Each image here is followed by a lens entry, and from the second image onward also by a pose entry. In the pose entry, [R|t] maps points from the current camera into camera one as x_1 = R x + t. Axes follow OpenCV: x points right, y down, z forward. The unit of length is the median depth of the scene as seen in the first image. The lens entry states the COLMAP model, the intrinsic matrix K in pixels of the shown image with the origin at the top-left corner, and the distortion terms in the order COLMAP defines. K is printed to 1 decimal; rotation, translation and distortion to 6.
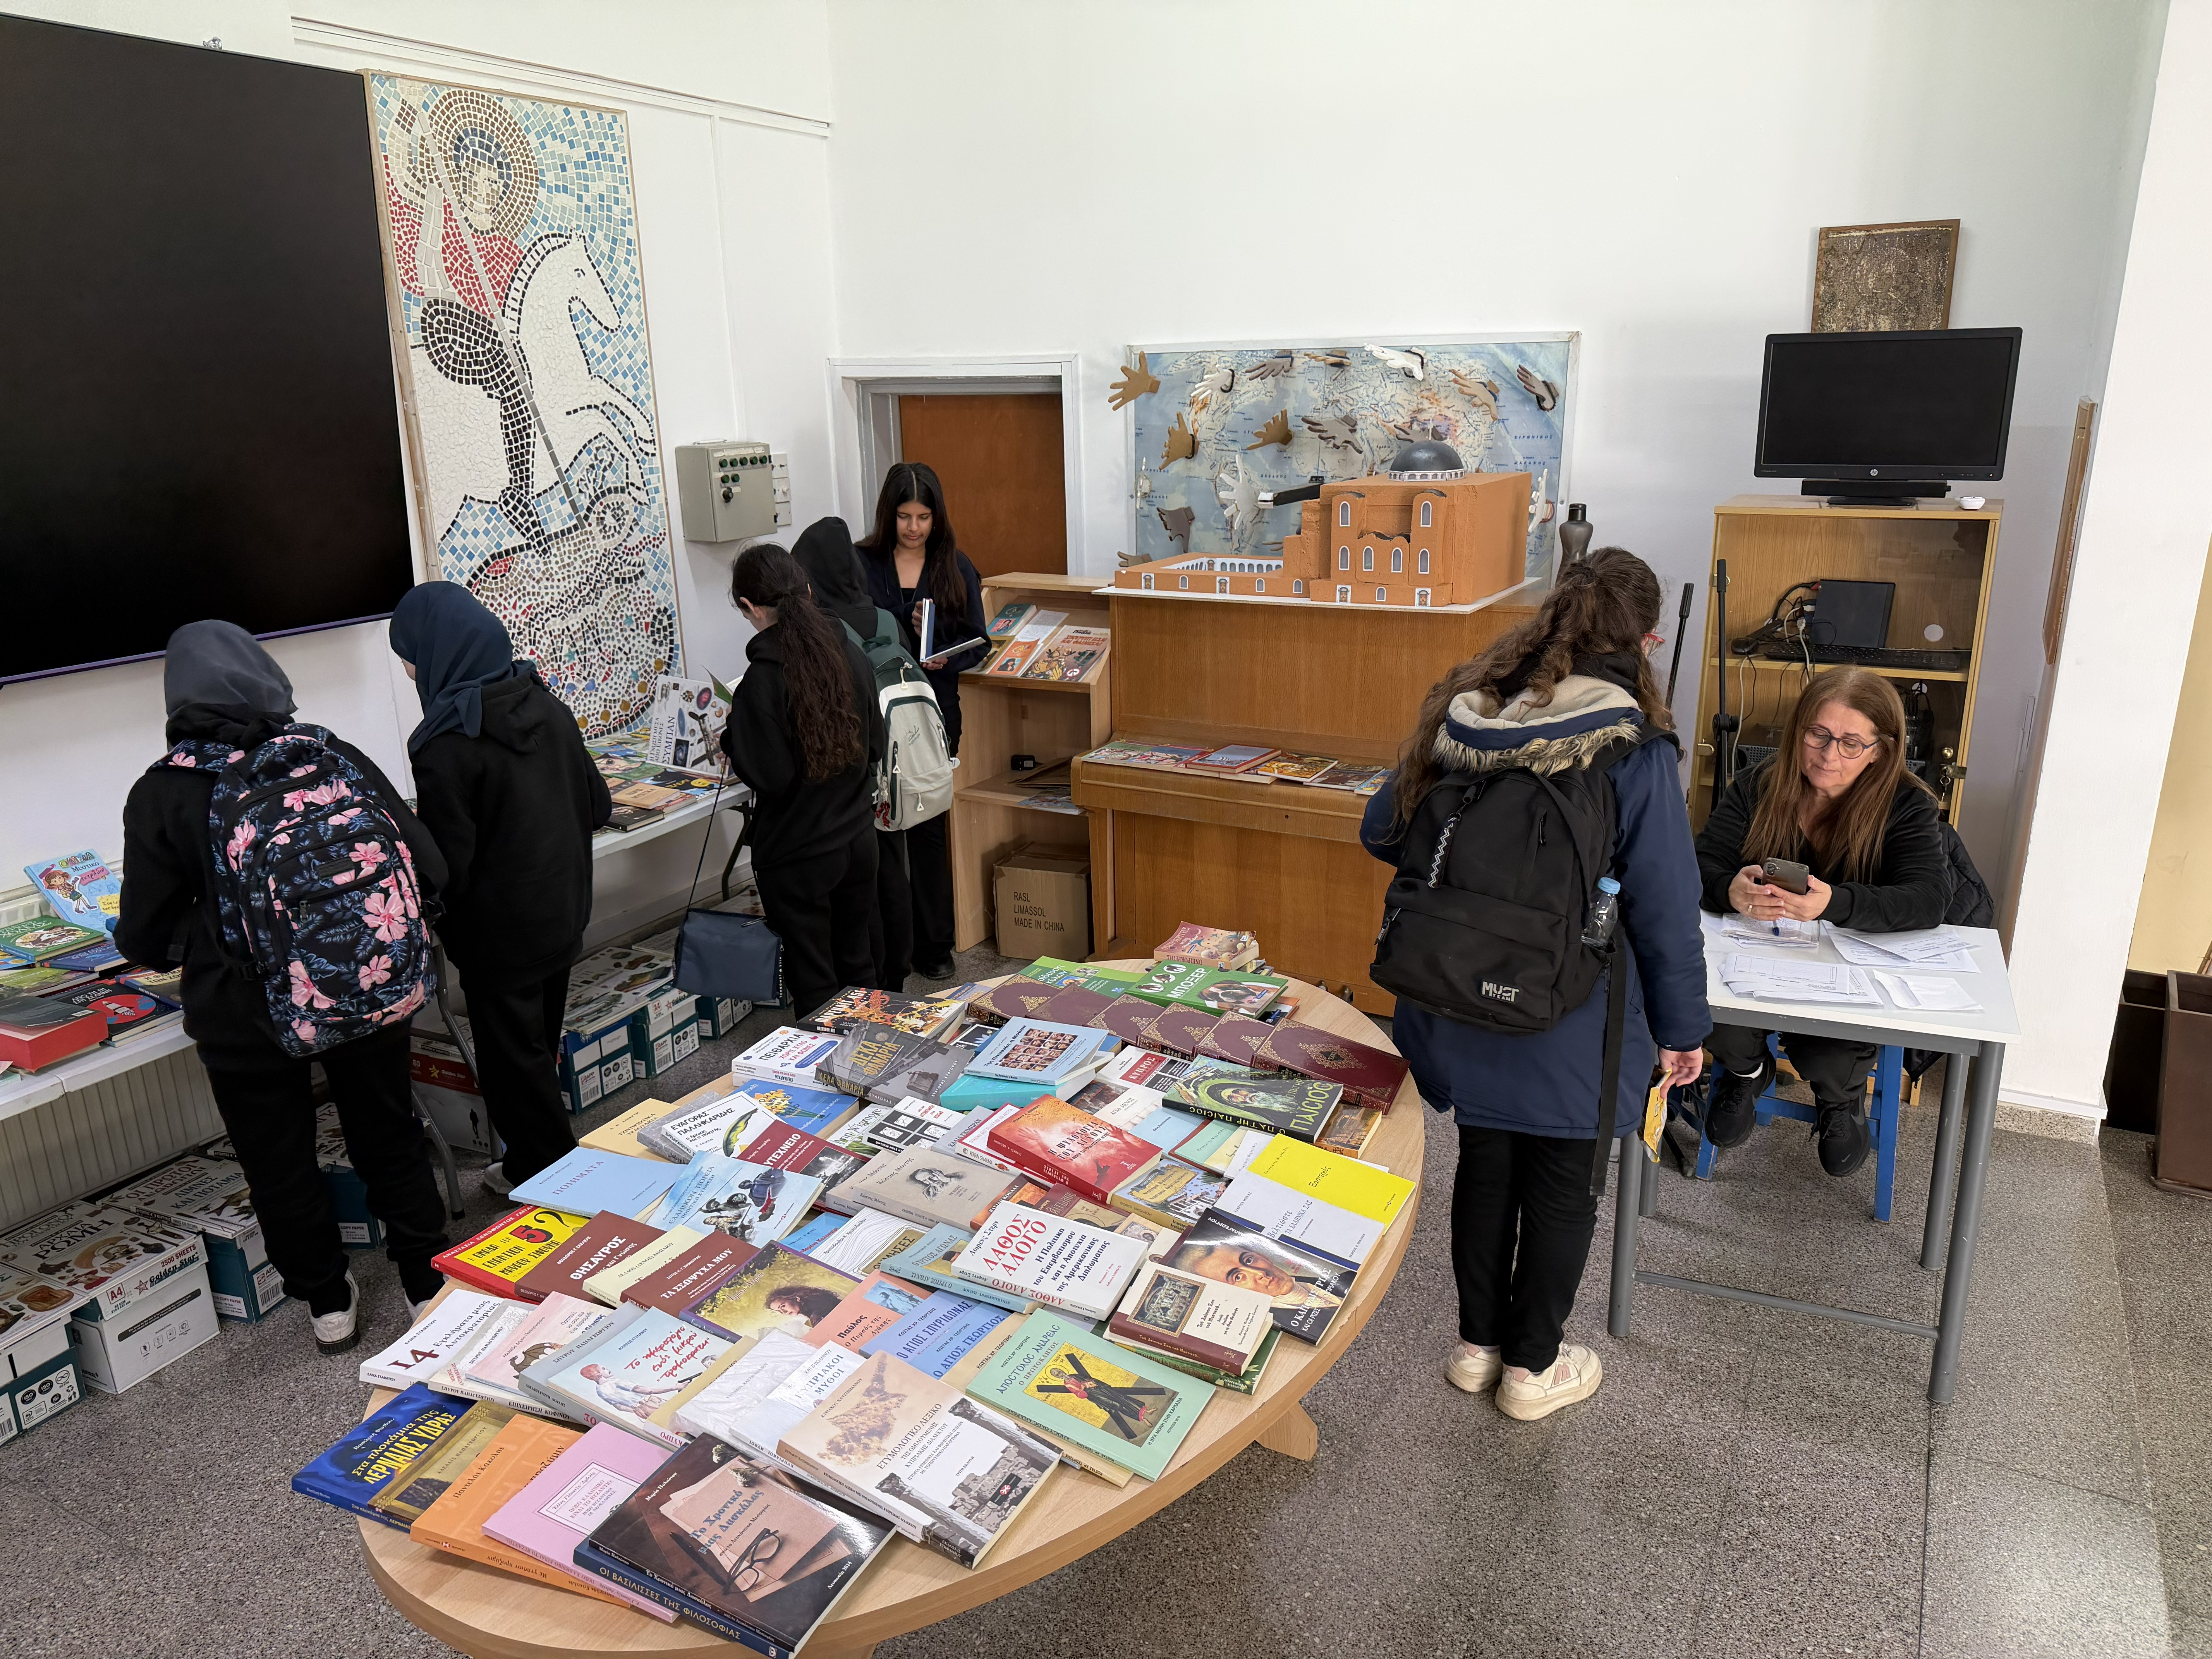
lens RADIAL K [[1551.8, 0, 1103.8], [0, 1551.8, 833.3], [0, 0, 1]] dist [0.162438, -0.309095]
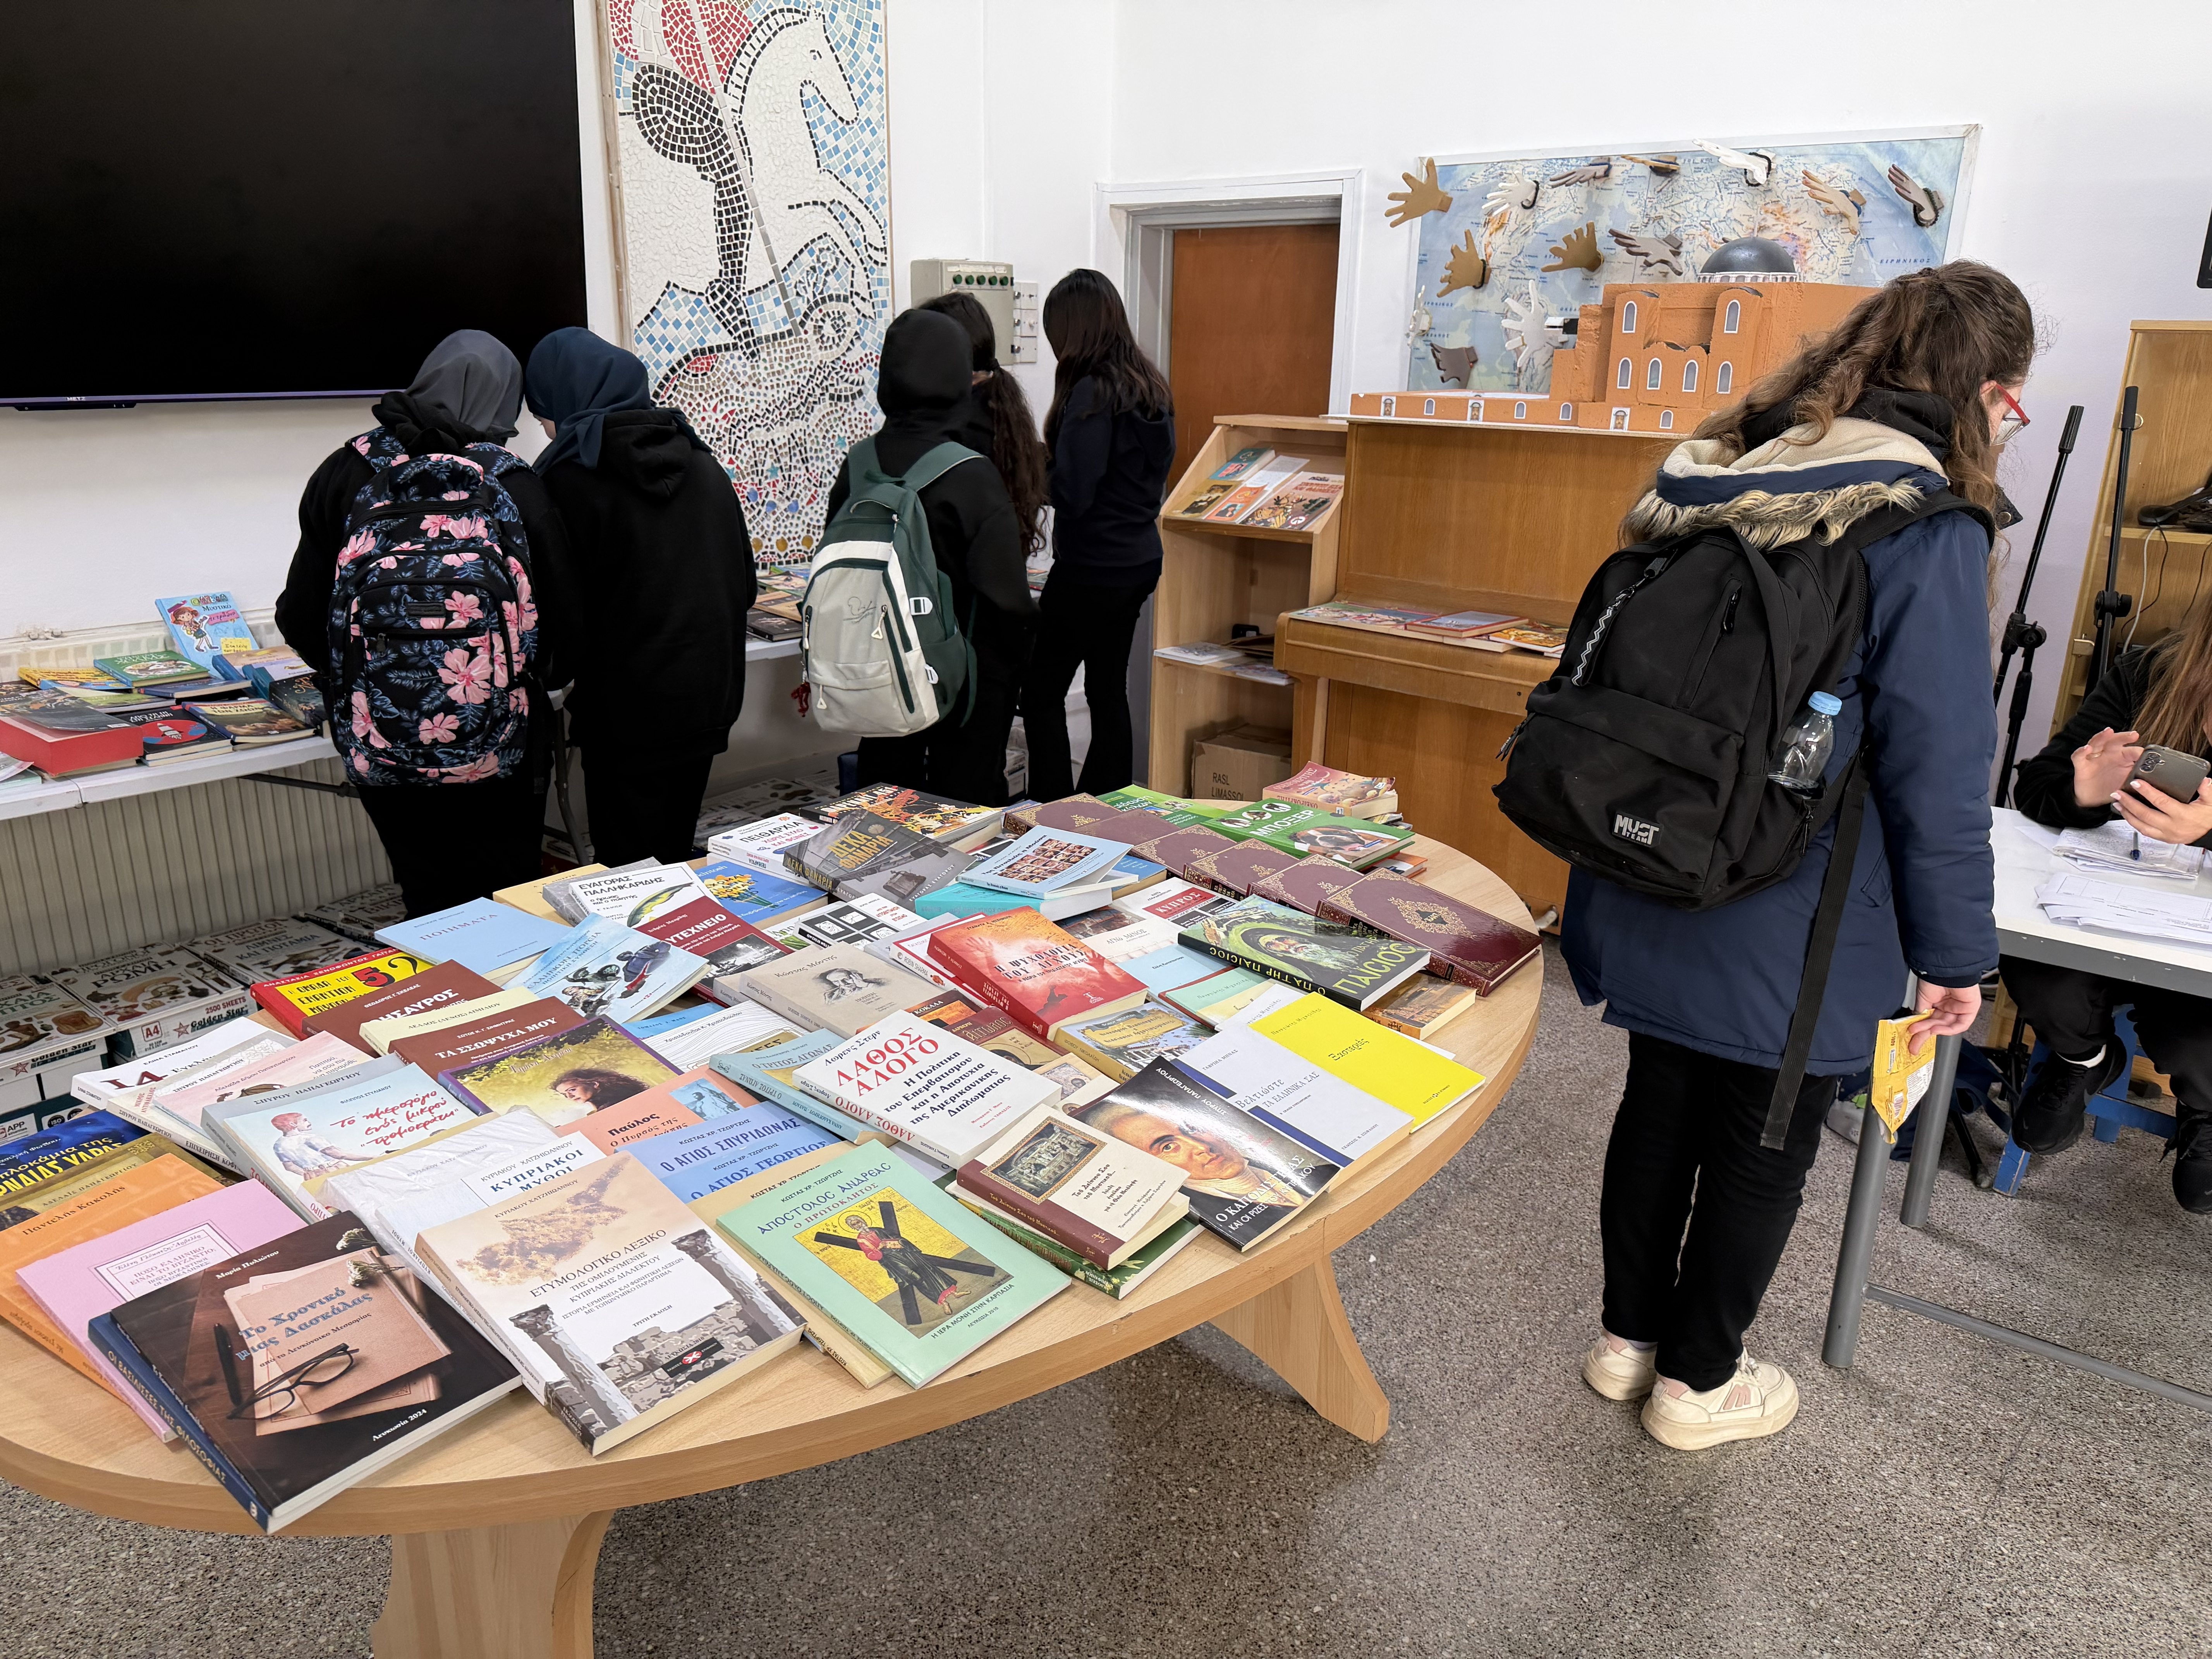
lens RADIAL K [[1547.5, 0, 1095.2], [0, 1547.5, 813.1], [0, 0, 1]] dist [0.169165, -0.322822]
pose [[0.969067, 0.106192, -0.222782, 0.138679], [-0.103270, 0.994345, 0.024758, 0.083102], [0.224151, -0.000985, 0.974554, 0.213080]]
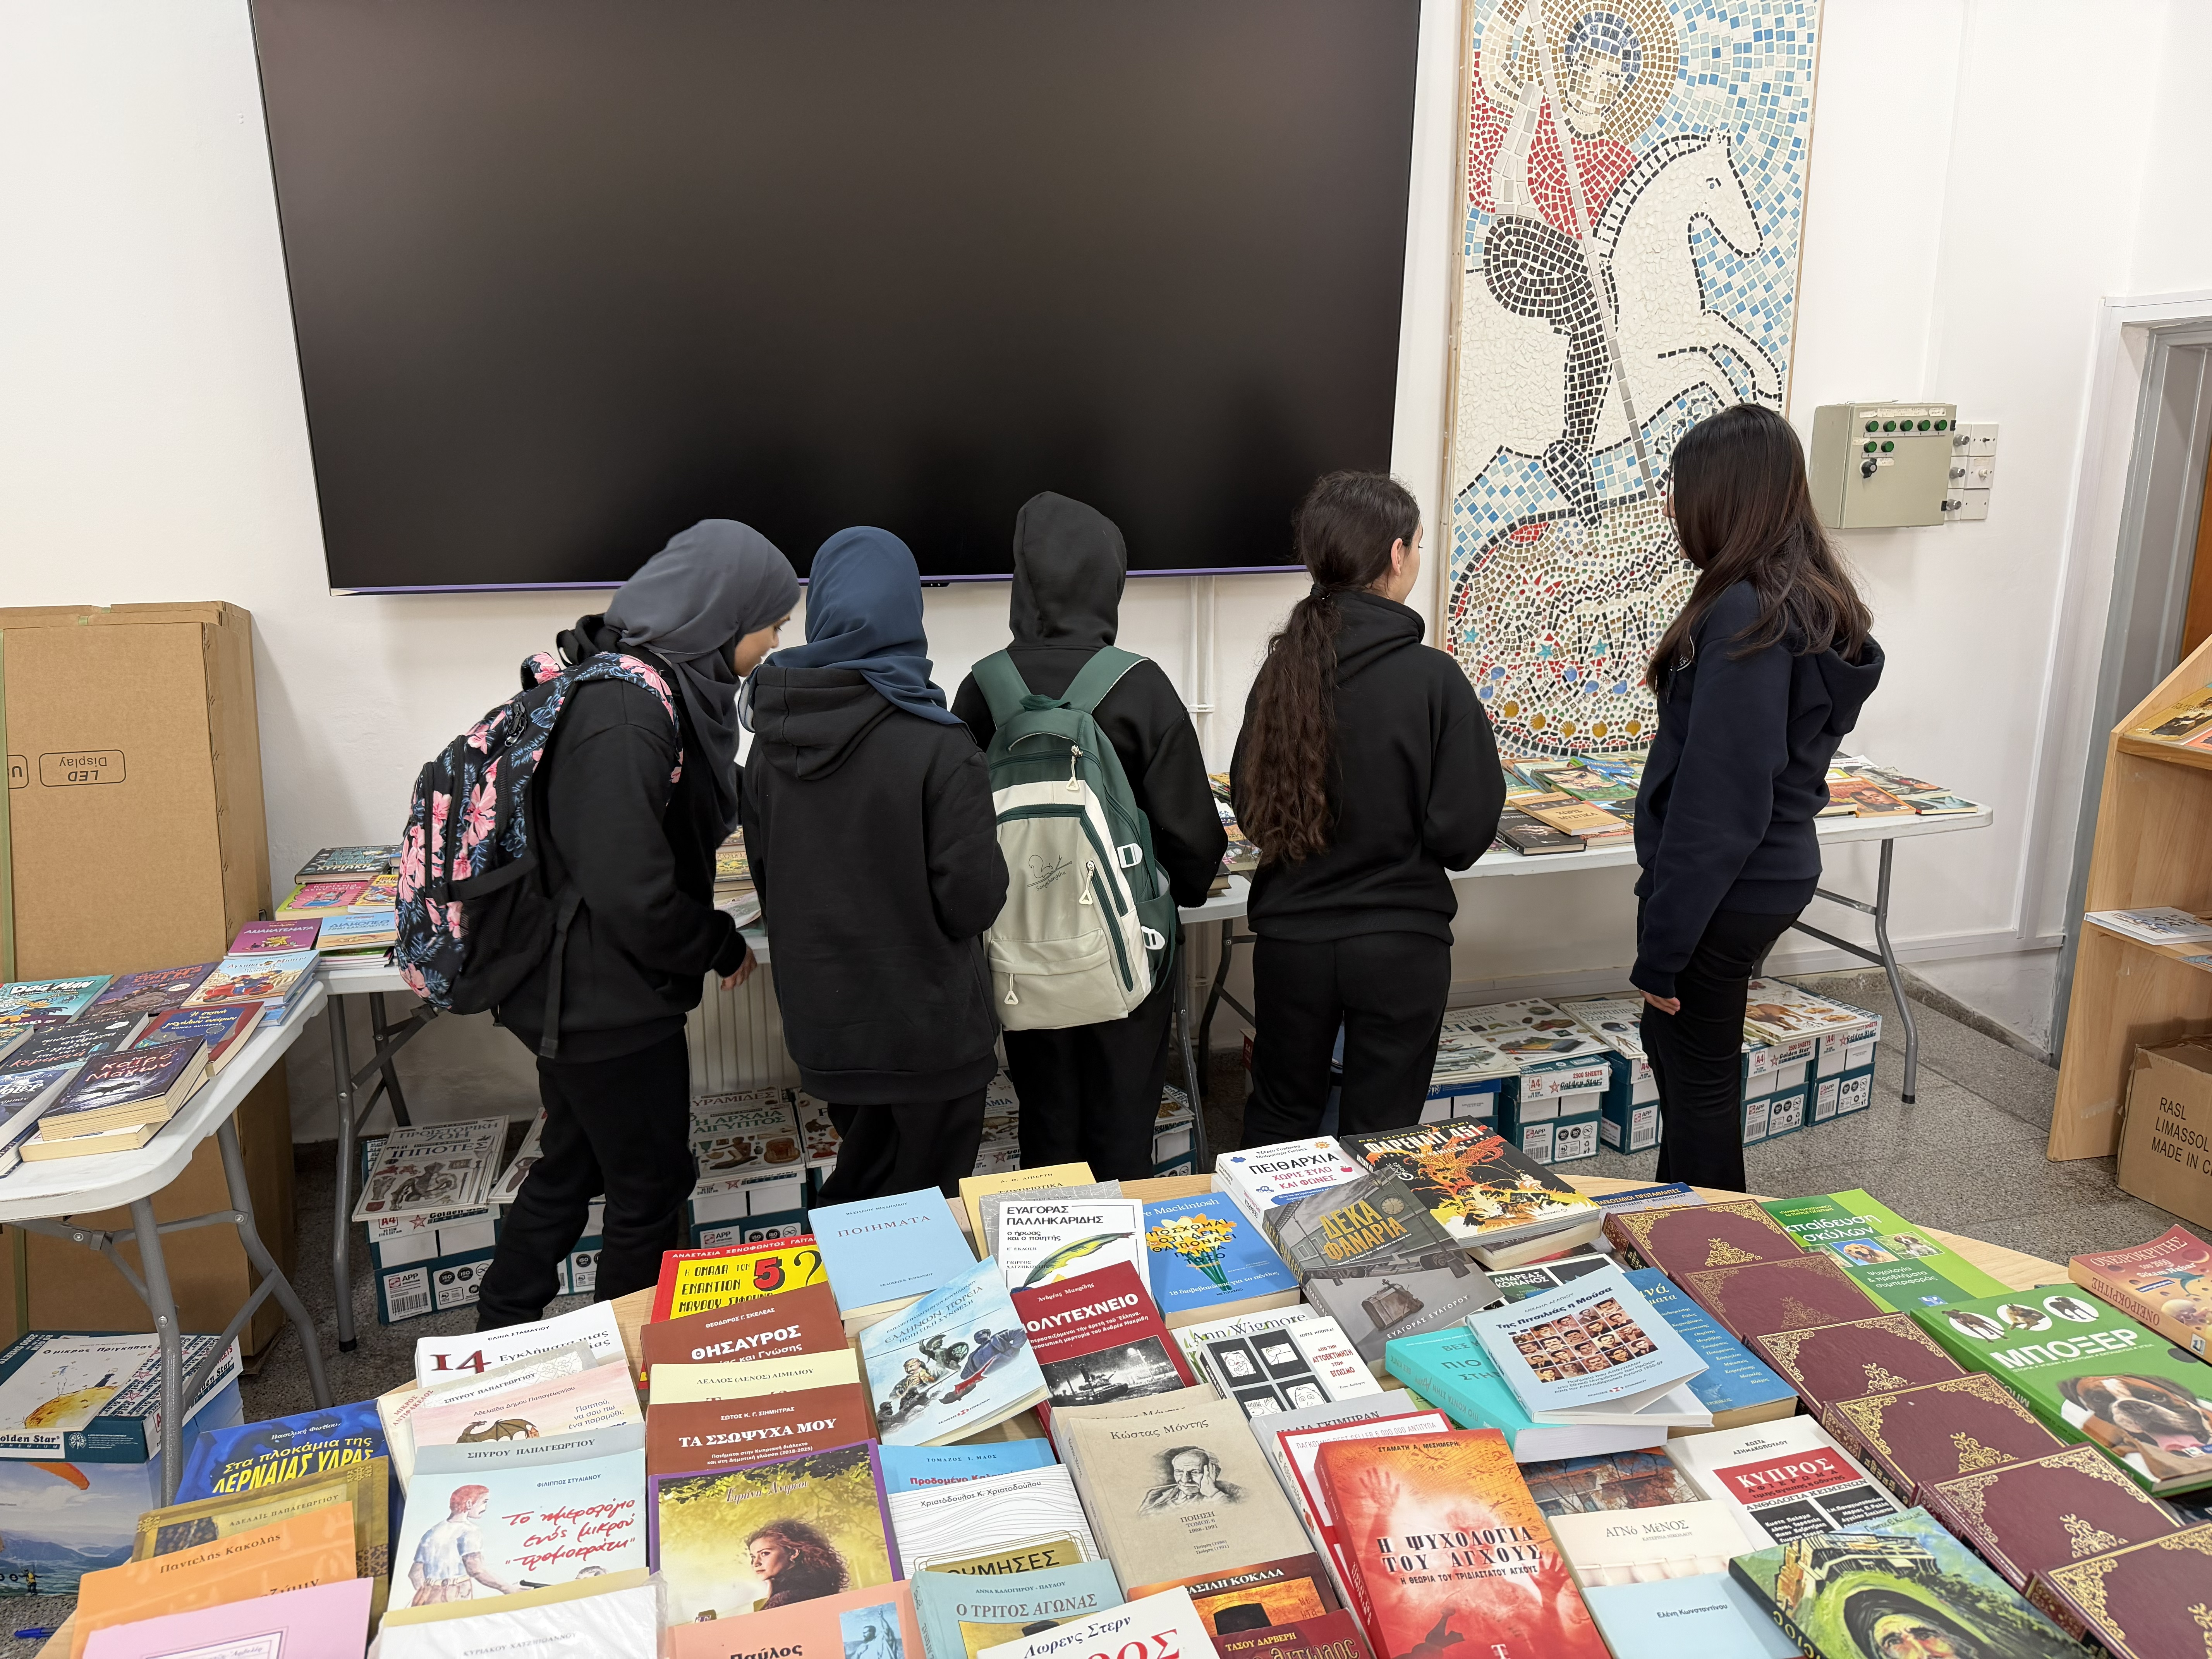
lens RADIAL K [[1541.6, 0, 1106.0], [0, 1541.6, 829.5], [0, 0, 1]] dist [0.048459, -0.076566]
pose [[0.656219, 0.195328, -0.728851, 0.179091], [-0.219663, 0.973531, 0.063128, -0.023773], [0.721890, 0.118676, 0.681756, 0.454471]]
